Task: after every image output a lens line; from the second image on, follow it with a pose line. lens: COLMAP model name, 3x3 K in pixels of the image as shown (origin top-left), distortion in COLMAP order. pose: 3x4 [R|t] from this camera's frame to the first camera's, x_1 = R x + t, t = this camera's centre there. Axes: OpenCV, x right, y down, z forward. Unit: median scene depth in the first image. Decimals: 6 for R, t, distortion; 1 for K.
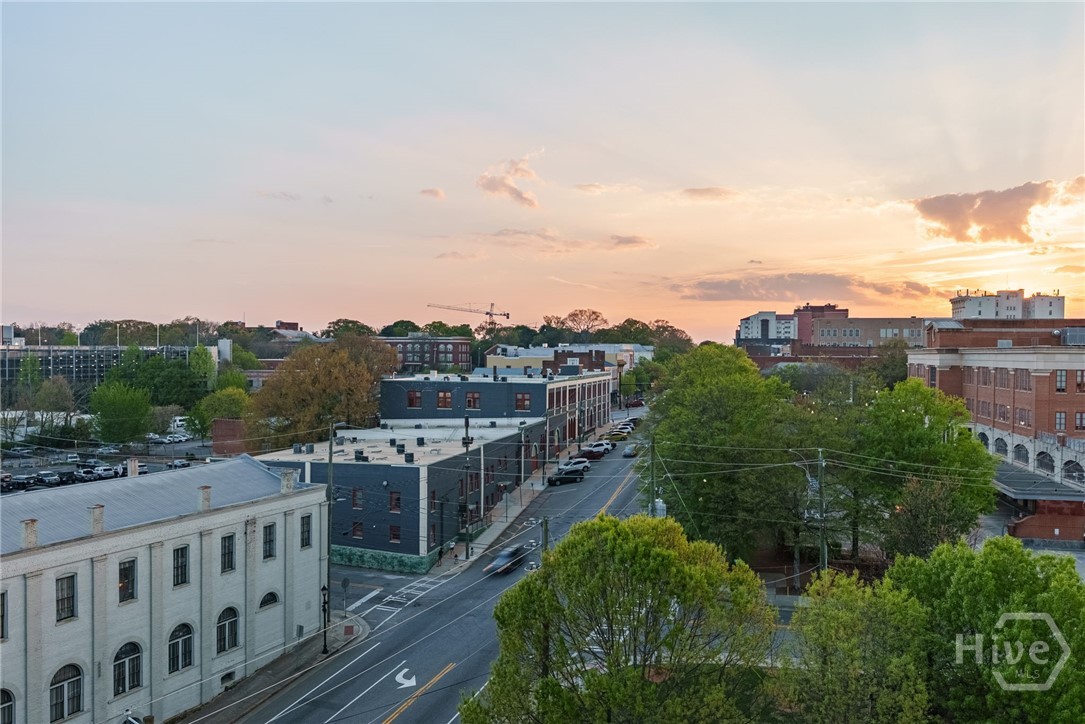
lens RADIAL K [[853.5, 0, 545.6], [0, 853.5, 363.0], [0, 0, 1]] dist [0.001228, 0.005042]
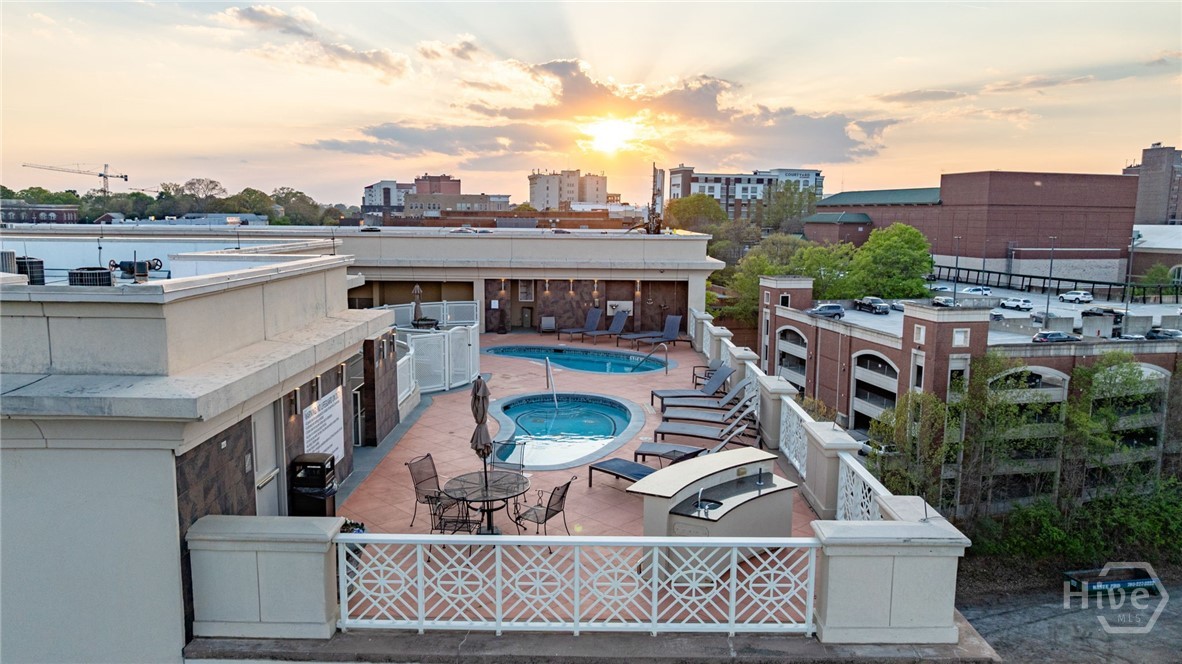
lens RADIAL K [[819.3, 0, 583.0], [0, 819.3, 333.8], [0, 0, 1]] dist [-0.027834, 0.026848]
pose [[0.899276, -0.060622, 0.433161, 0.072030], [0.002113, 0.990939, 0.134298, -0.026052], [-0.437377, -0.119856, 0.891255, -0.360886]]
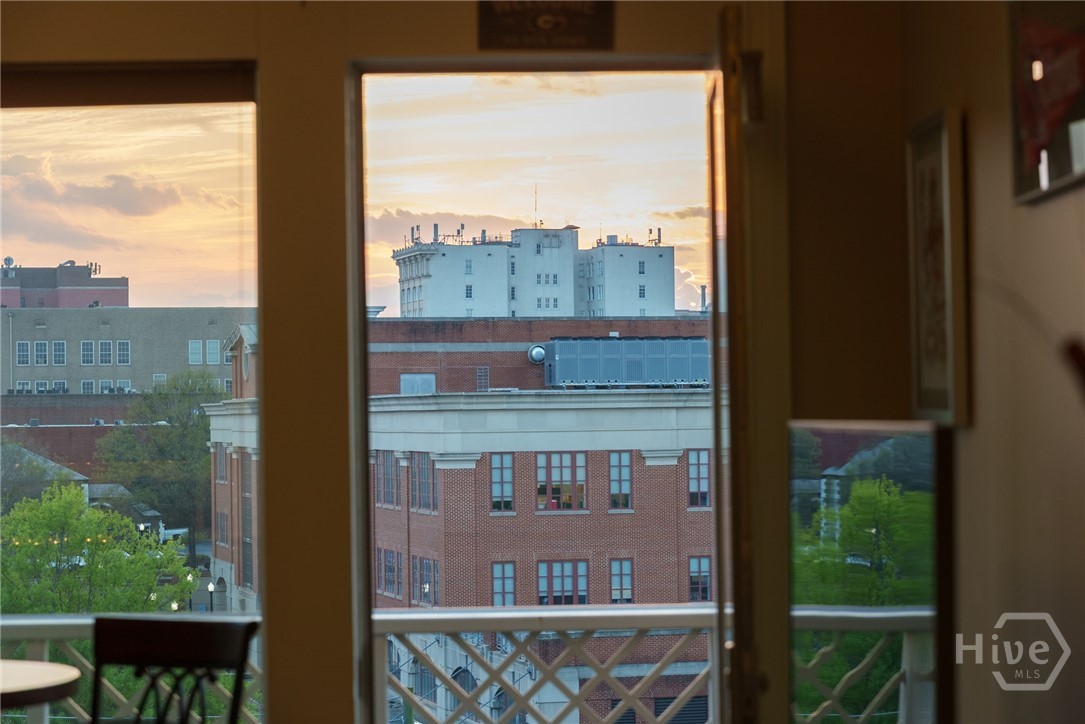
lens RADIAL K [[2761.3, 0, 545.3], [0, 2761.3, 358.2], [0, 0, 1]] dist [-0.047814, 0.000000]
pose [[0.886939, -0.009597, 0.461788, 0.029392], [0.024582, 0.999348, -0.026444, -0.000827], [-0.461233, 0.034806, 0.886596, -0.077714]]
